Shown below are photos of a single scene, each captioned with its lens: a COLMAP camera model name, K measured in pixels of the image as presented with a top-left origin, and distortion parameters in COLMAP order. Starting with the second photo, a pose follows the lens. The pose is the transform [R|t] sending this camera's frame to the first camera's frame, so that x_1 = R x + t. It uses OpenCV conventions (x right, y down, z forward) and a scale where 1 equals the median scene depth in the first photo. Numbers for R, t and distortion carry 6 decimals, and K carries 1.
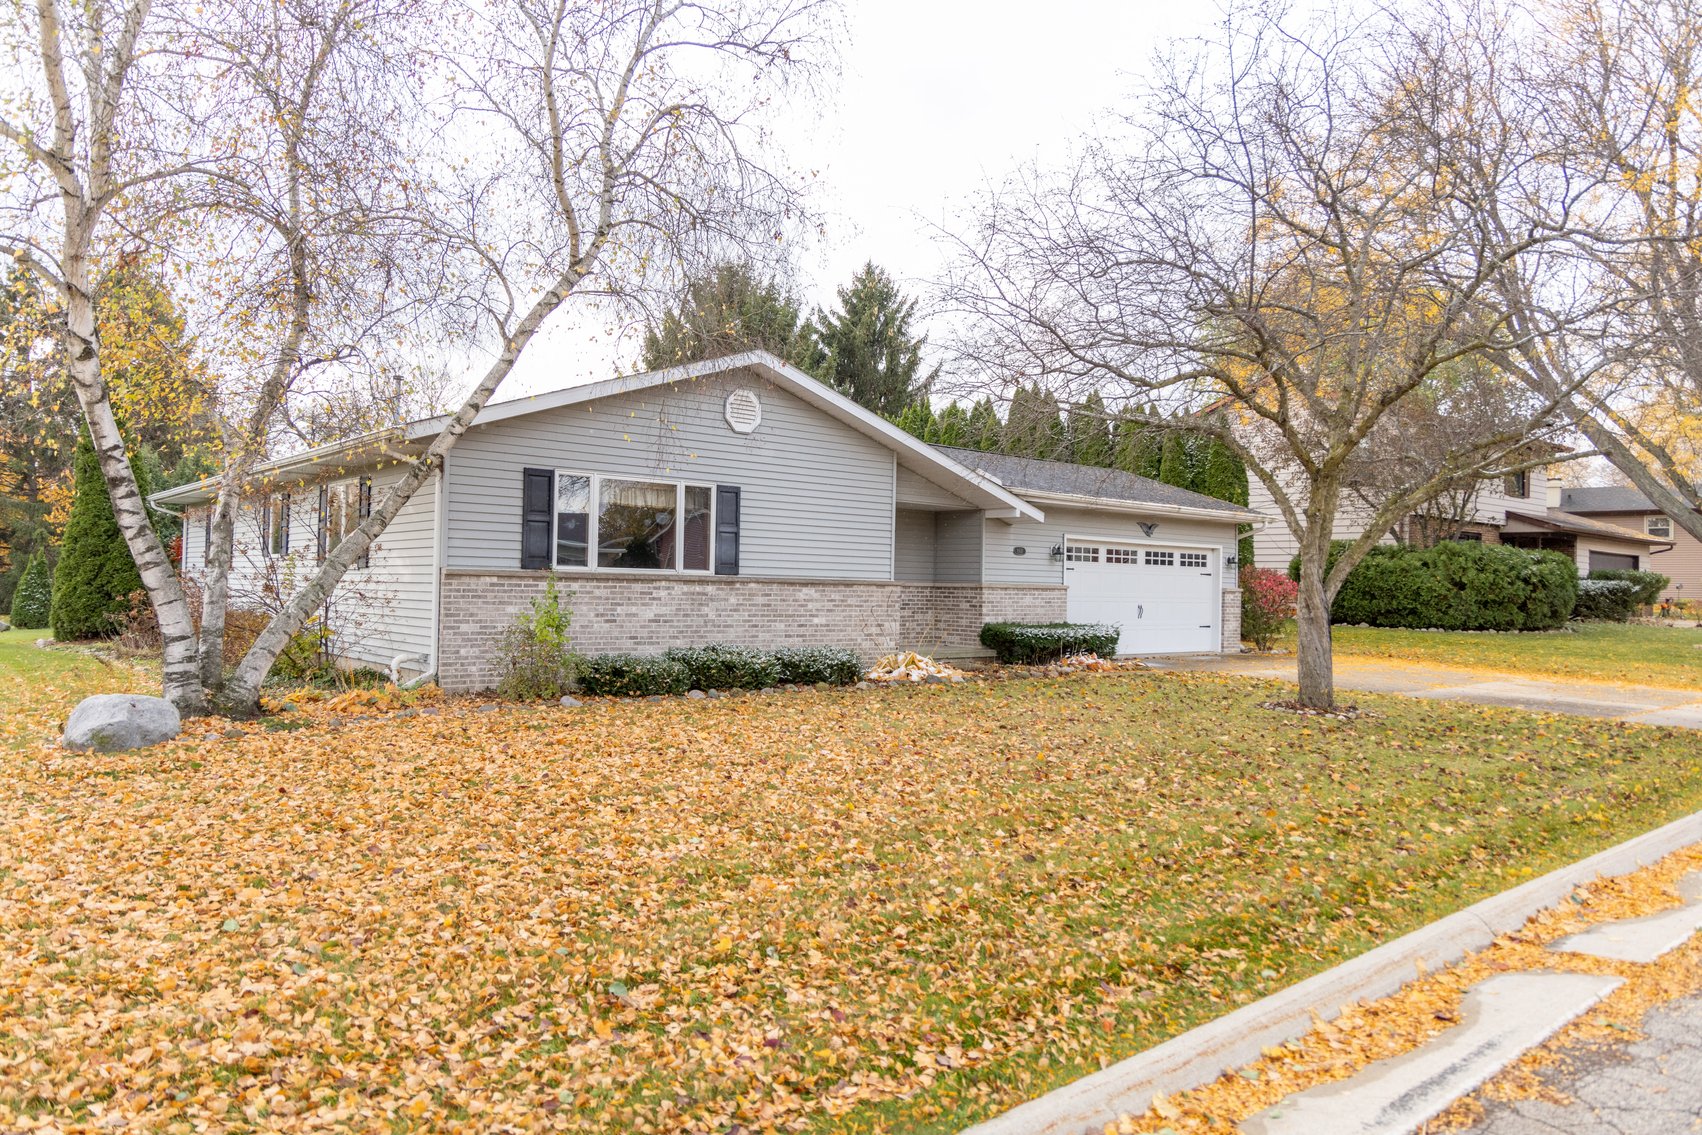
lens RADIAL K [[1126.6, 0, 873.2], [0, 1126.6, 555.3], [0, 0, 1]] dist [0.012512, -0.001862]
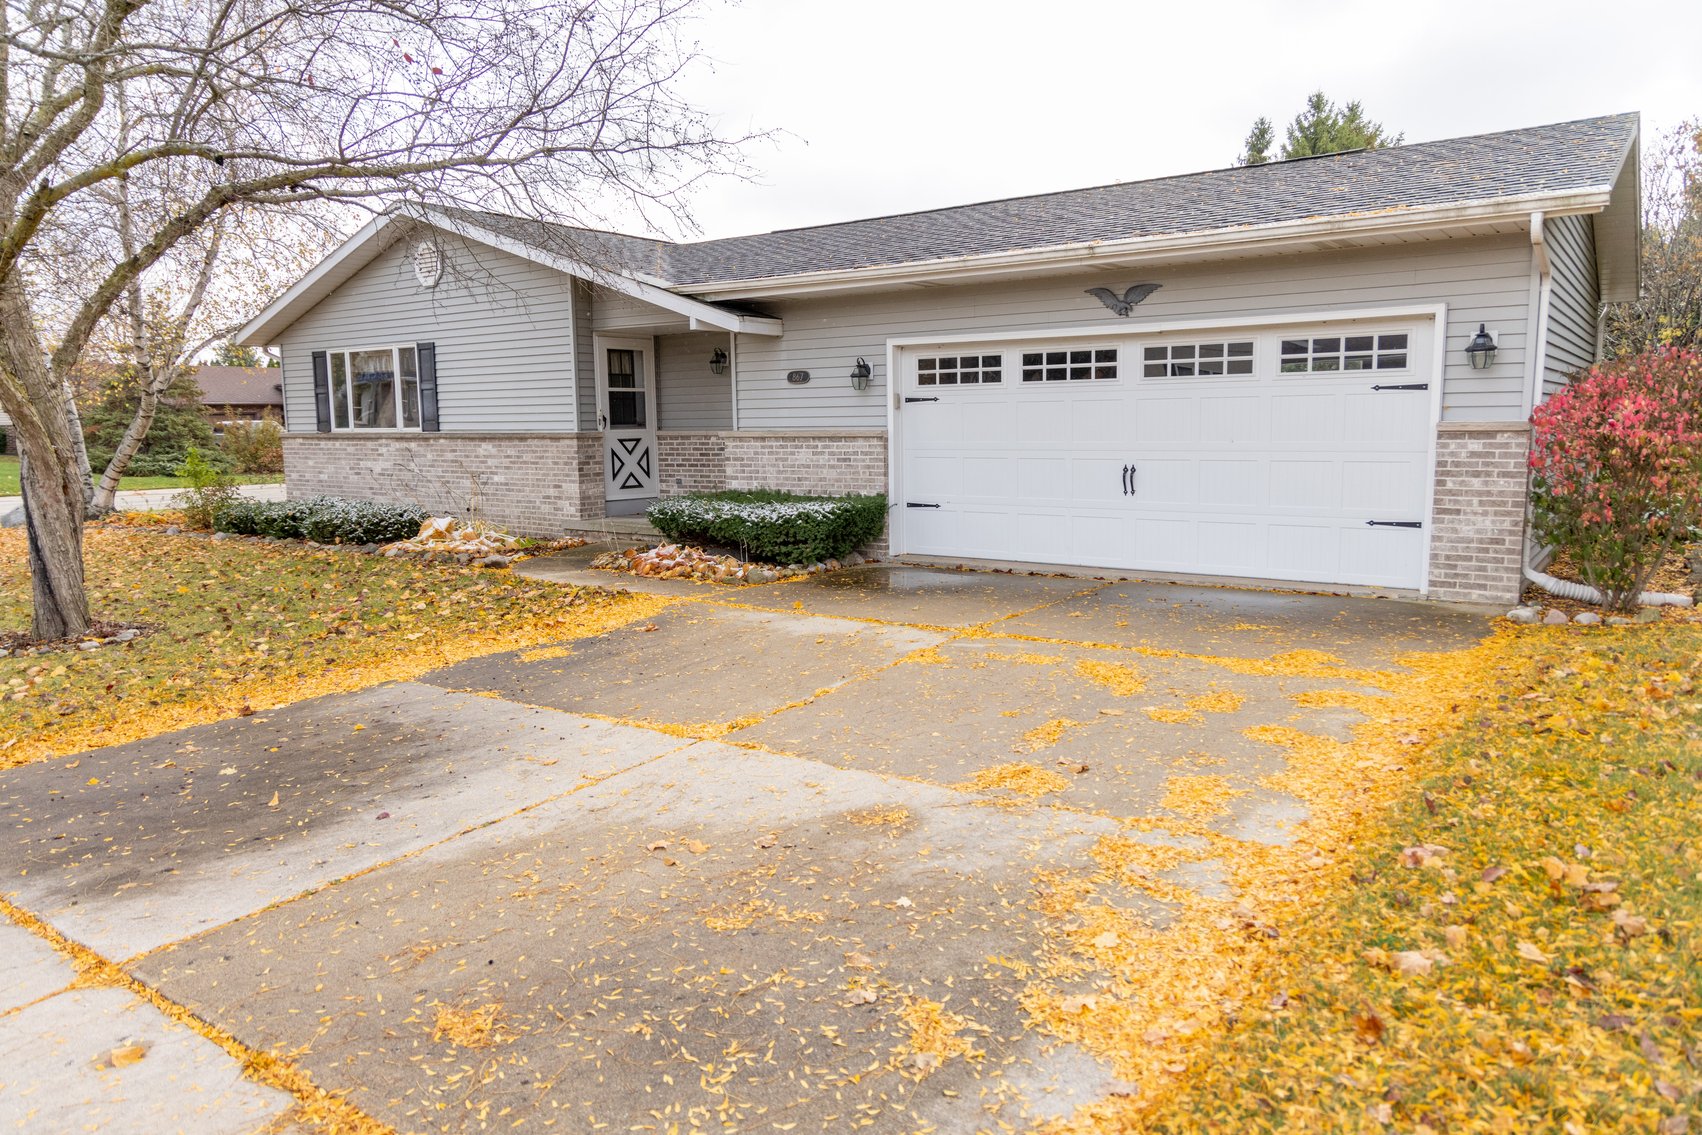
lens RADIAL K [[1143.9, 0, 851.0], [0, 1143.9, 567.5], [0, 0, 1]] dist [0.013894, -0.001314]
pose [[0.229346, 0.100511, -0.968141, 0.972210], [0.044390, 0.992539, 0.113560, 0.038556], [0.972332, -0.069020, 0.223173, 1.120446]]
